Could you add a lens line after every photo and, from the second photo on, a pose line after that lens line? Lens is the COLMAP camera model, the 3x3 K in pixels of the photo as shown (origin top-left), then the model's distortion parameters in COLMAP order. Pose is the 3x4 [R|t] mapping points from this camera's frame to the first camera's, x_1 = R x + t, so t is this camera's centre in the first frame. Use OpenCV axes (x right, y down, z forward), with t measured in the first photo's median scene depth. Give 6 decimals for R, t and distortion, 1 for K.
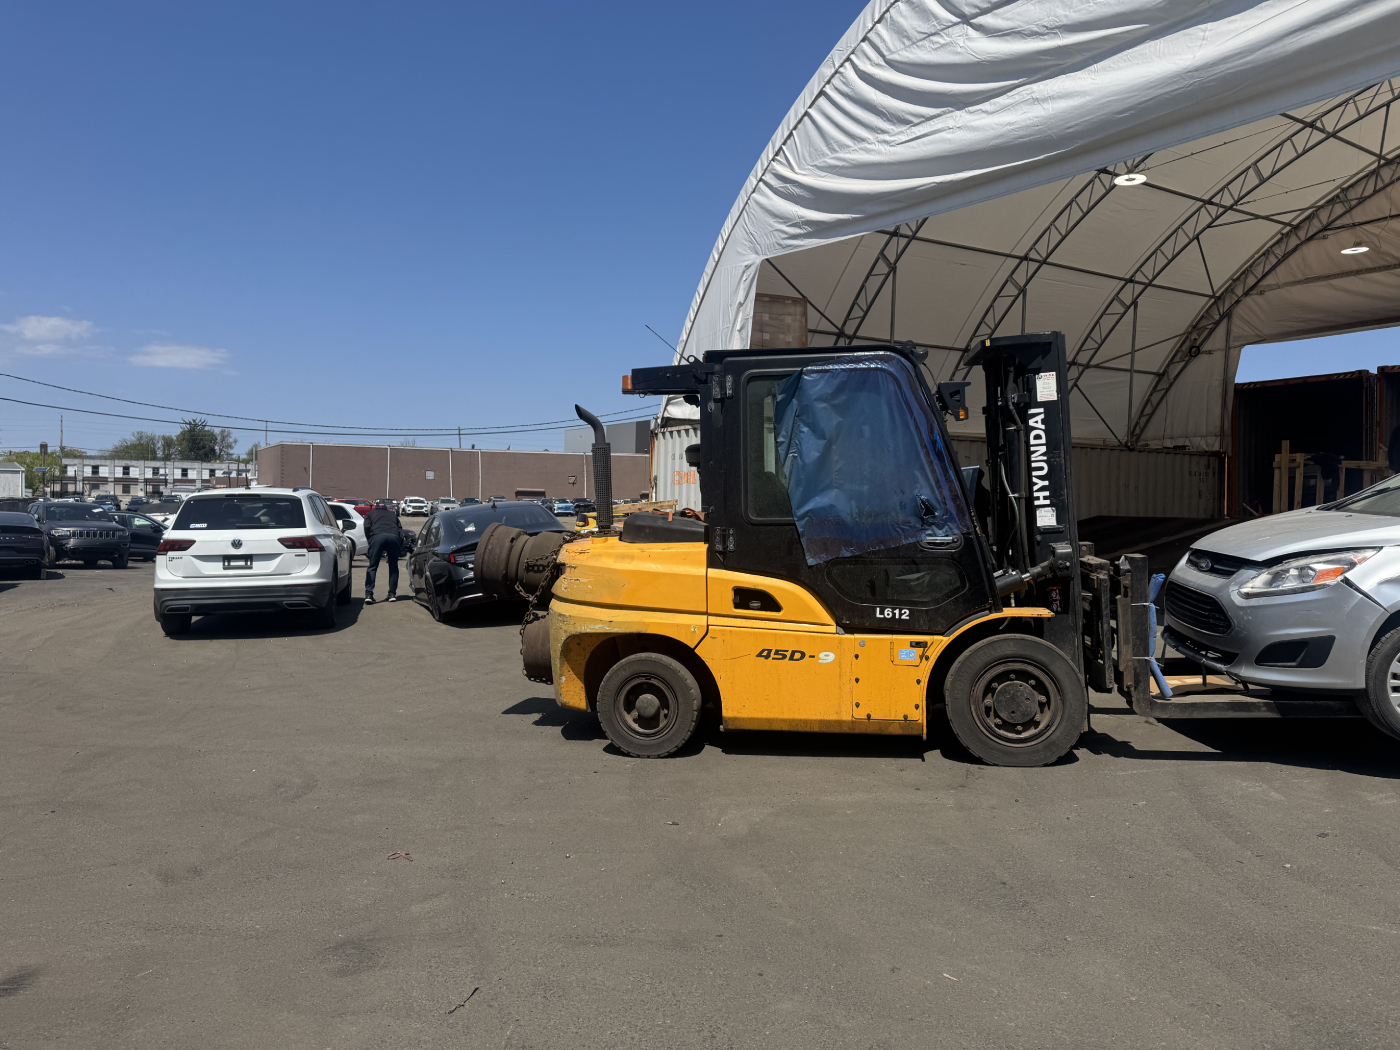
lens RADIAL K [[995.2, 0, 697.5], [0, 995.2, 526.6], [0, 0, 1]] dist [0.001719, -0.010464]
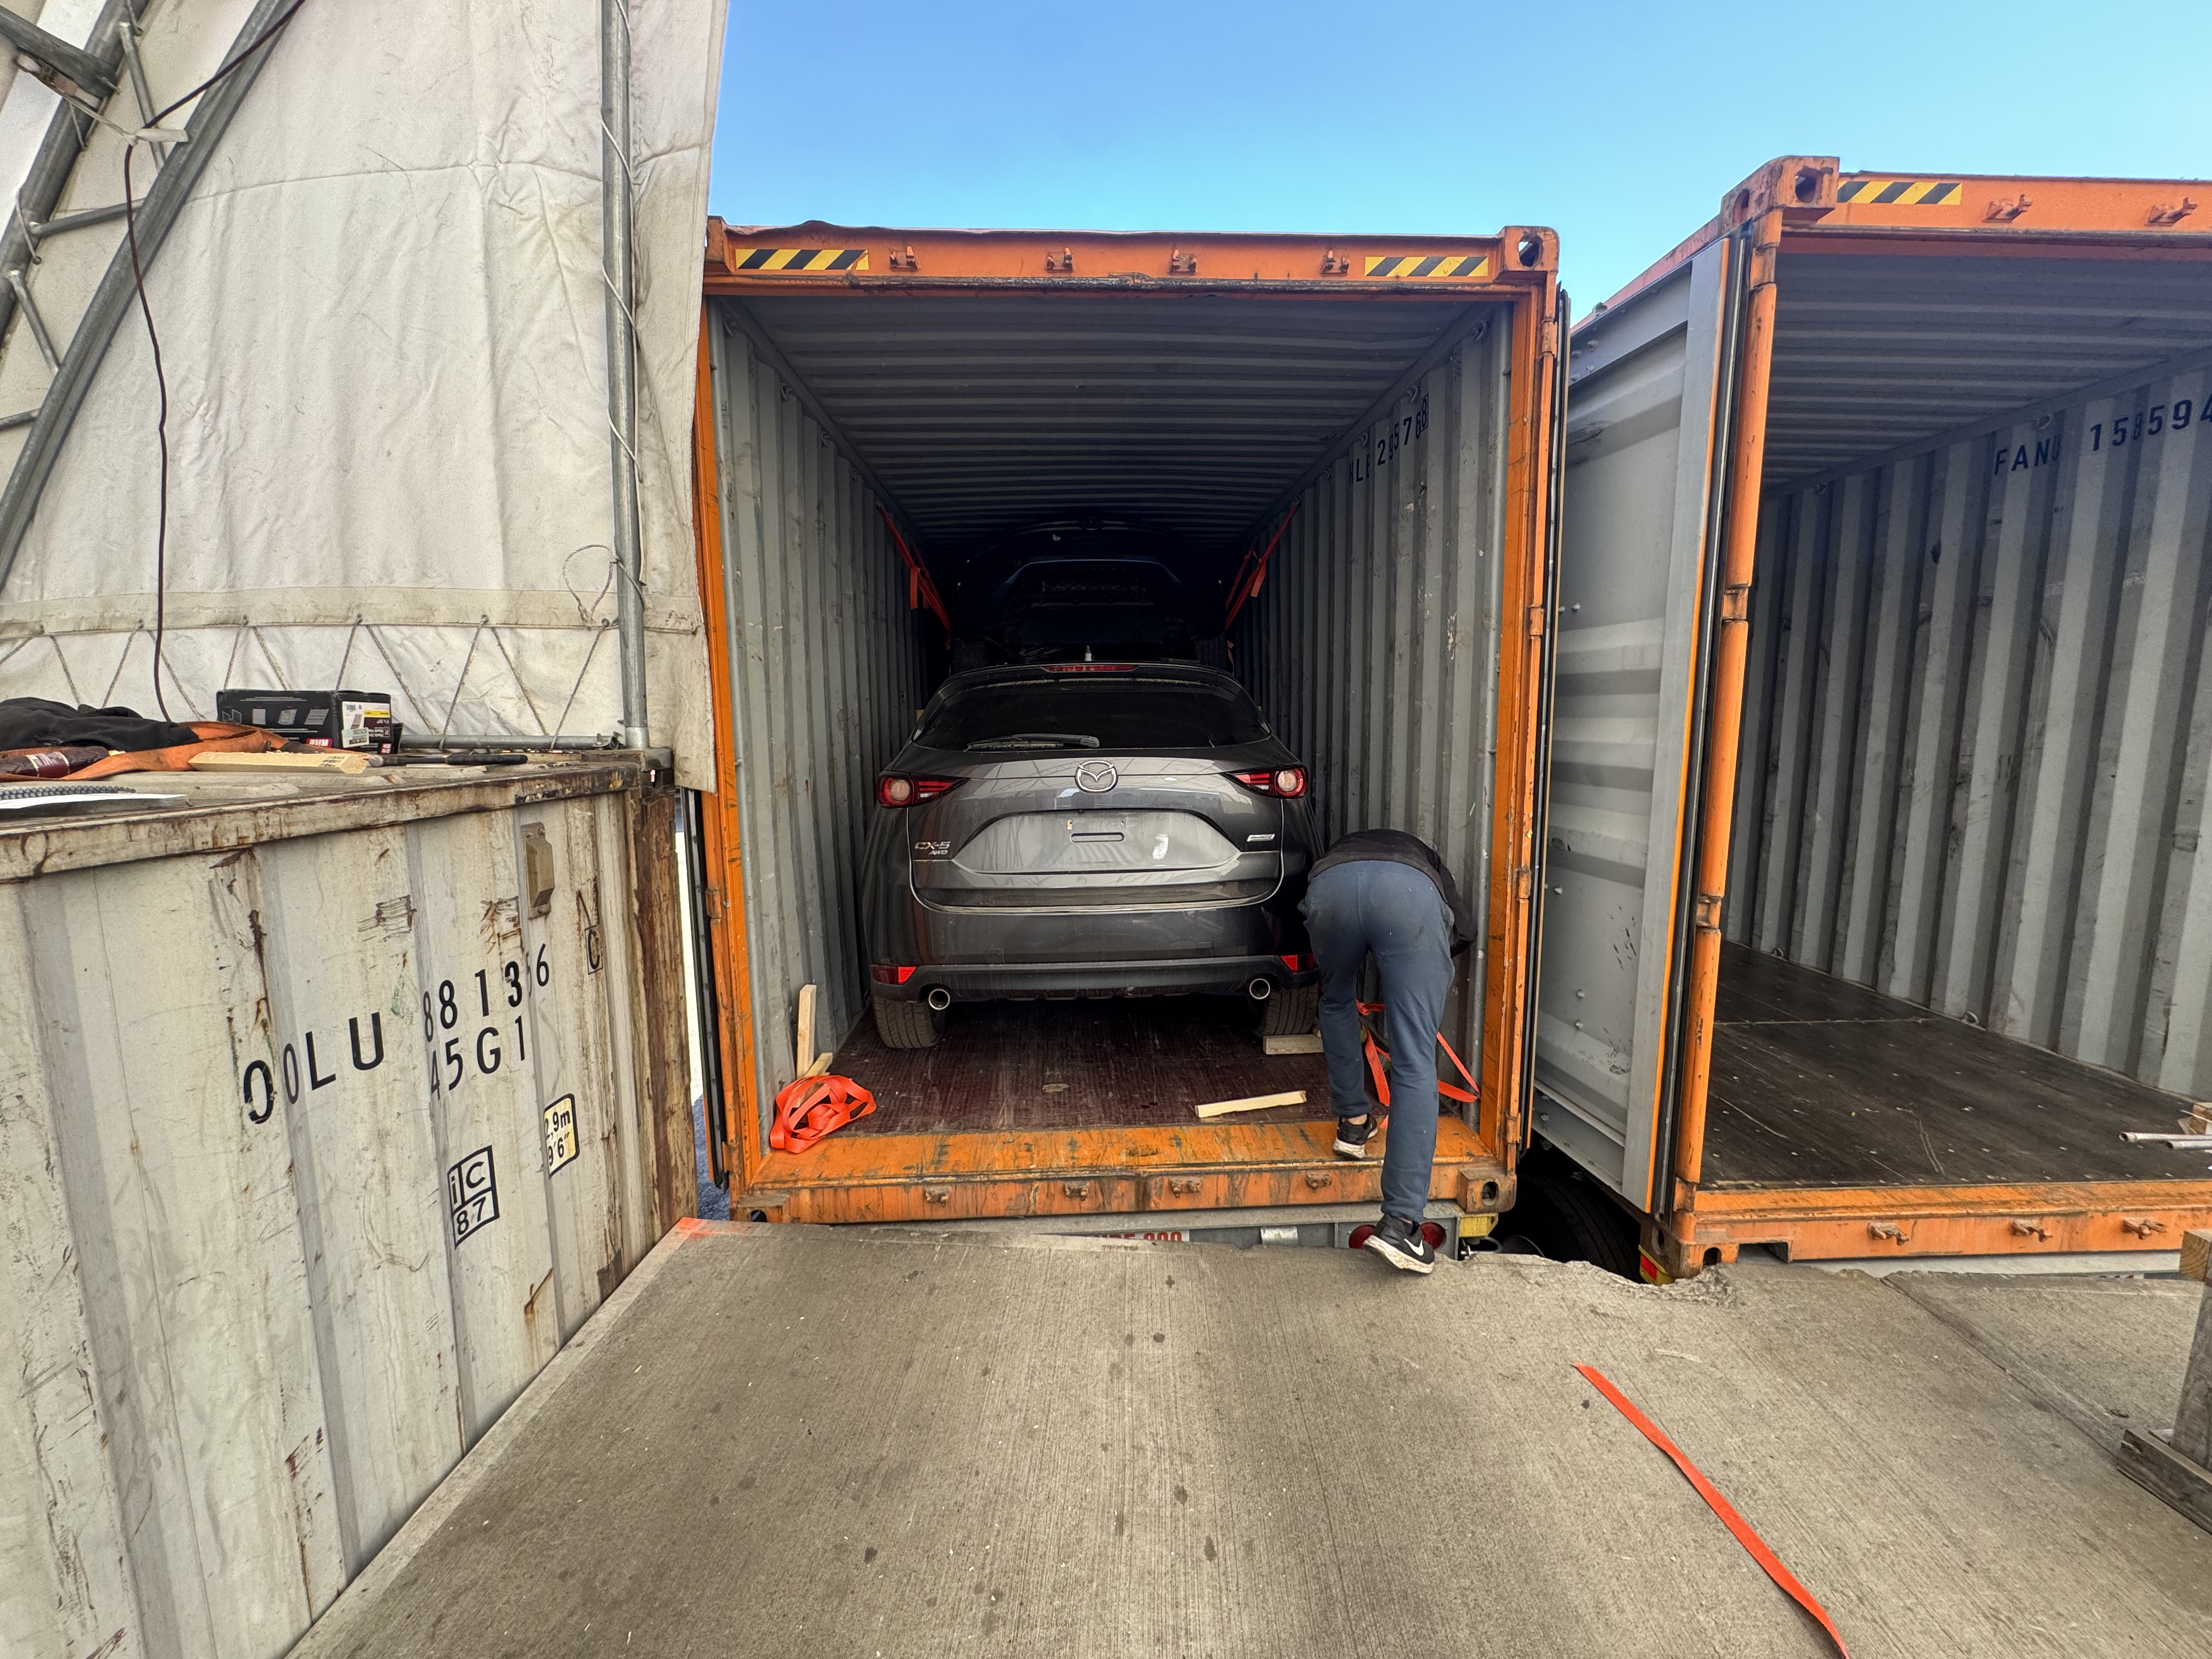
lens RADIAL K [[891.0, 0, 1112.3], [0, 891.0, 824.9], [0, 0, 1]] dist [-0.001706, 0.000300]
pose [[0.564926, -0.113374, 0.817316, 0.473351], [0.023264, 0.992310, 0.121568, -0.079886], [-0.824814, -0.049663, 0.563219, 0.898007]]
